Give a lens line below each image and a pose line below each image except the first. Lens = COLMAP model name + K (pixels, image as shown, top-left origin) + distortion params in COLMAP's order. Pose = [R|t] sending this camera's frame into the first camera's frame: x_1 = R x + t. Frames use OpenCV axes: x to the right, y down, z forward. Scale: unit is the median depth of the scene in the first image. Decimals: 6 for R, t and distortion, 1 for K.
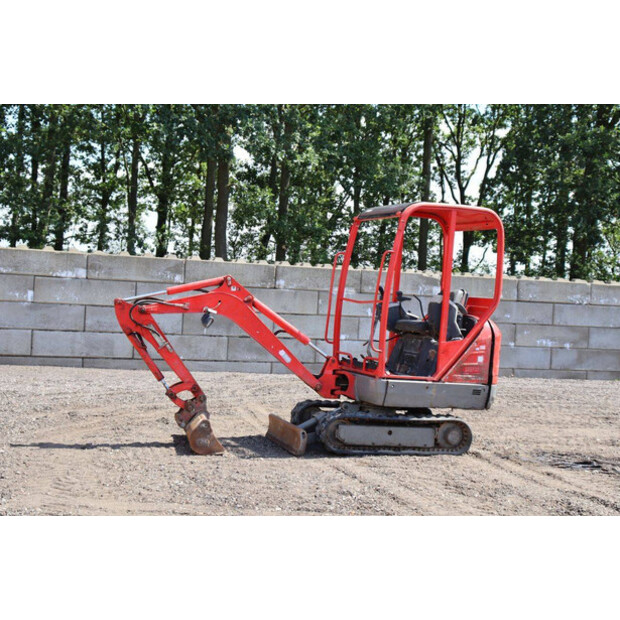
lens RADIAL K [[887.8, 0, 298.6], [0, 887.8, 309.9], [0, 0, 1]] dist [0.048485, 0.067312]
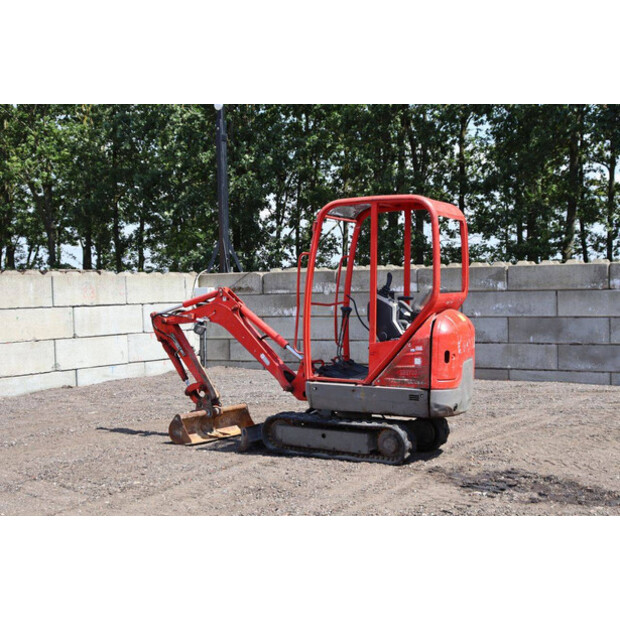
lens RADIAL K [[914.9, 0, 310.0], [0, 914.9, 310.0], [0, 0, 1]] dist [0.003763, 0.009634]
pose [[0.674519, -0.047935, -0.736699, 0.824471], [0.035117, 0.998844, -0.032838, 0.030467], [0.737422, -0.003721, 0.675422, 0.293419]]
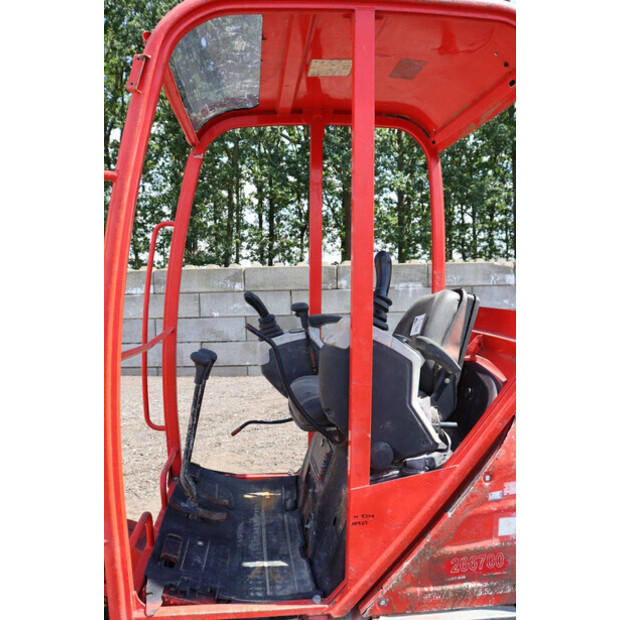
lens RADIAL K [[500.9, 0, 310.0], [0, 500.9, 310.0], [0, 0, 1]] dist [-0.184739, 0.161937]
pose [[0.955340, -0.059496, -0.289457, 0.193176], [0.067396, 0.997575, 0.017392, -0.022820], [0.287720, -0.036123, 0.957033, 0.839858]]
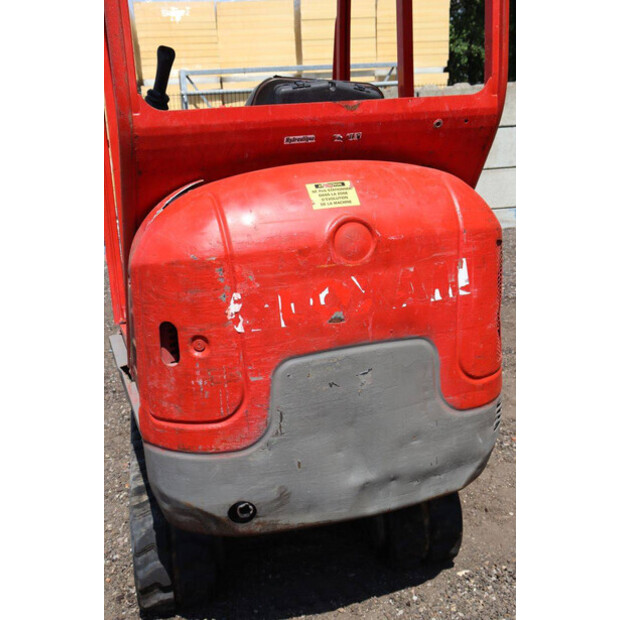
lens RADIAL K [[811.0, 0, 310.0], [0, 811.0, 310.0], [0, 0, 1]] dist [0.008394, 0.036041]
pose [[-0.106459, 0.168090, -0.980006, 0.450473], [0.031823, 0.985678, 0.165606, 0.005837], [0.993808, -0.013556, -0.110284, 1.089438]]
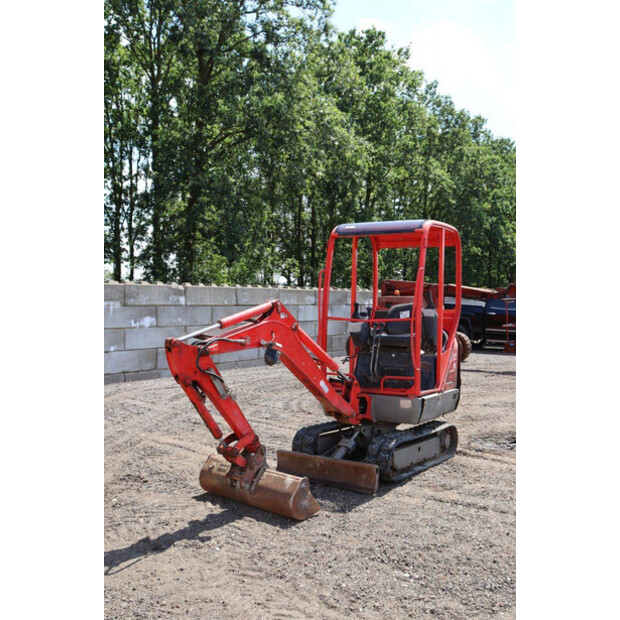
lens RADIAL K [[648.1, 0, 310.0], [0, 648.1, 310.0], [0, 0, 1]] dist [-0.011936, -0.003580]
pose [[0.796939, -0.055811, 0.601475, -0.416006], [0.050585, 0.998391, 0.025618, -0.042983], [-0.601938, 0.010010, 0.798480, 0.472983]]
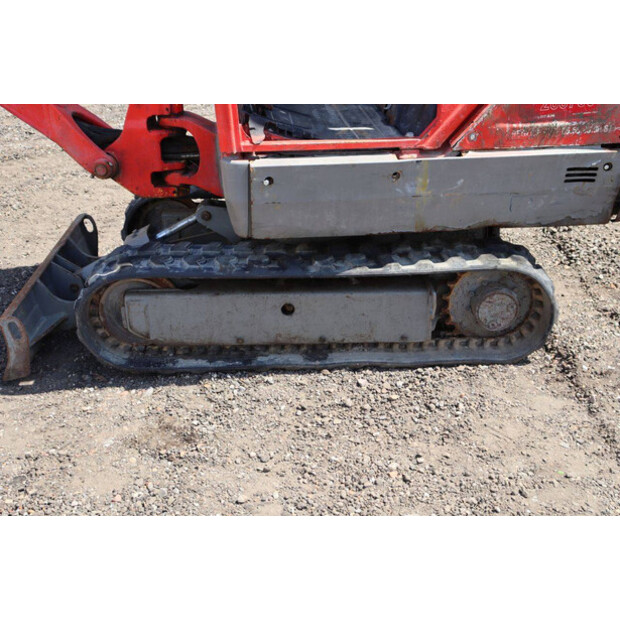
lens RADIAL K [[839.4, 0, 310.0], [0, 839.4, 310.0], [0, 0, 1]] dist [0.011790, 0.083726]
pose [[0.951952, 0.044945, -0.302932, 0.201960], [0.081843, 0.915859, 0.393071, 0.012687], [0.295109, -0.398977, 0.868175, 0.703183]]
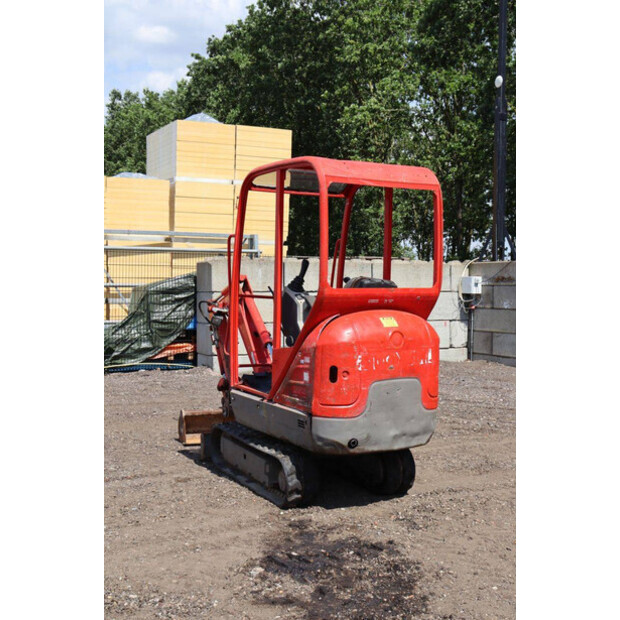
lens RADIAL K [[839.4, 0, 310.0], [0, 839.4, 310.0], [0, 0, 1]] dist [0.011790, 0.083726]
pose [[0.165233, -0.014895, -0.986142, 0.850298], [-0.022314, 0.999574, -0.018836, 0.016294], [0.986002, 0.025117, 0.164830, 0.901907]]
